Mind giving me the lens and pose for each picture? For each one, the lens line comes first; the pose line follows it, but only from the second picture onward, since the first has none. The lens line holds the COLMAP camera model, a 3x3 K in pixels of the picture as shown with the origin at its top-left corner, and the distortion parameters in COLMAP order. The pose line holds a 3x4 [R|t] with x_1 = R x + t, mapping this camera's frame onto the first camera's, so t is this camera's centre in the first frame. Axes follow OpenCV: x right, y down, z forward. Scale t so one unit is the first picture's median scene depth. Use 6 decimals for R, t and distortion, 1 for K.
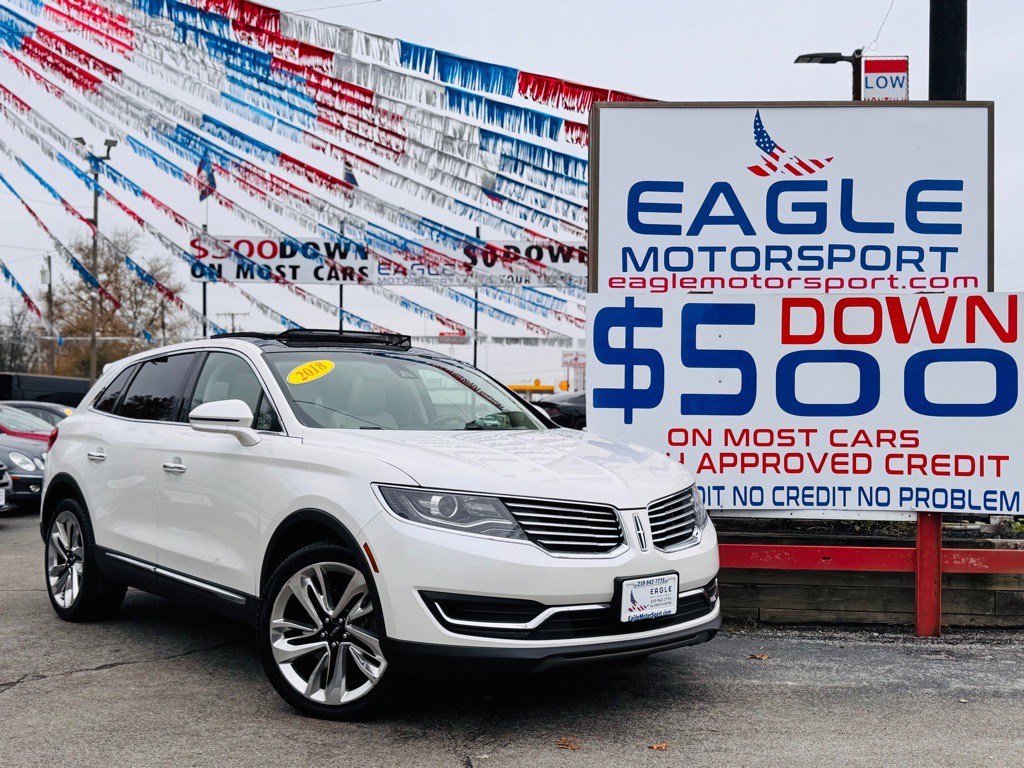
lens RADIAL K [[1168.4, 0, 507.8], [0, 1168.4, 386.7], [0, 0, 1]] dist [0.199142, -0.456762]
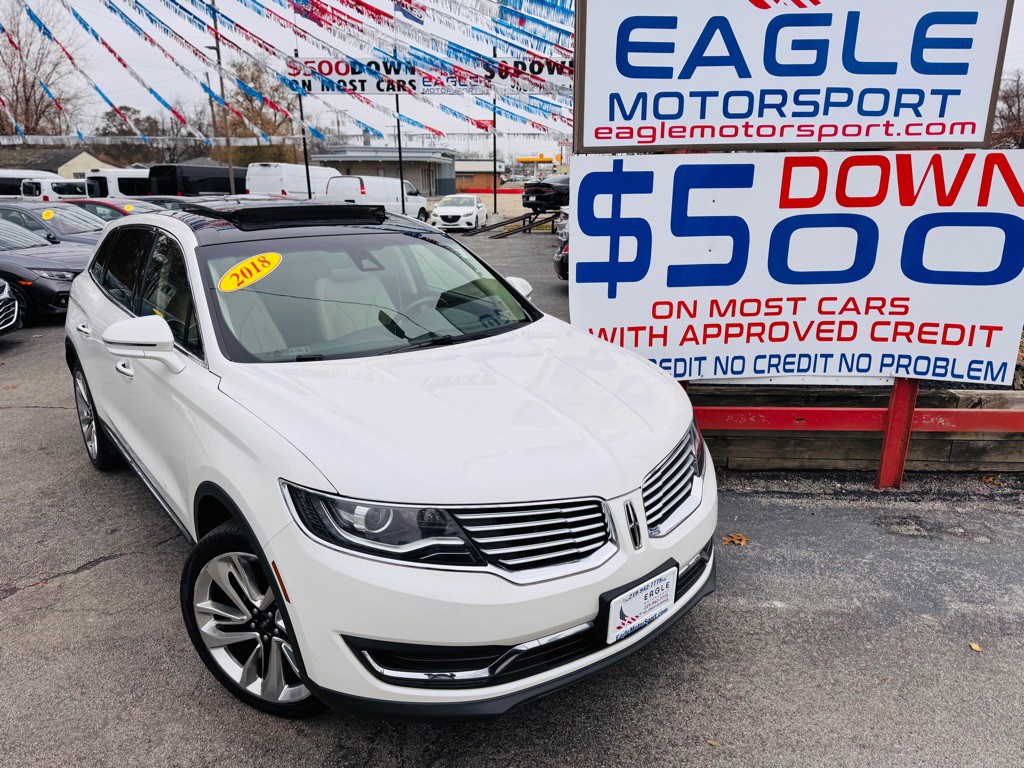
lens RADIAL K [[719.1, 0, 512.0], [0, 719.1, 384.0], [0, 0, 1]] dist [0.056093, -0.070941]
pose [[0.999792, -0.009188, -0.018229, 0.027588], [0.014248, 0.953590, 0.300769, -0.074172], [0.014619, -0.300966, 0.953523, 0.378758]]
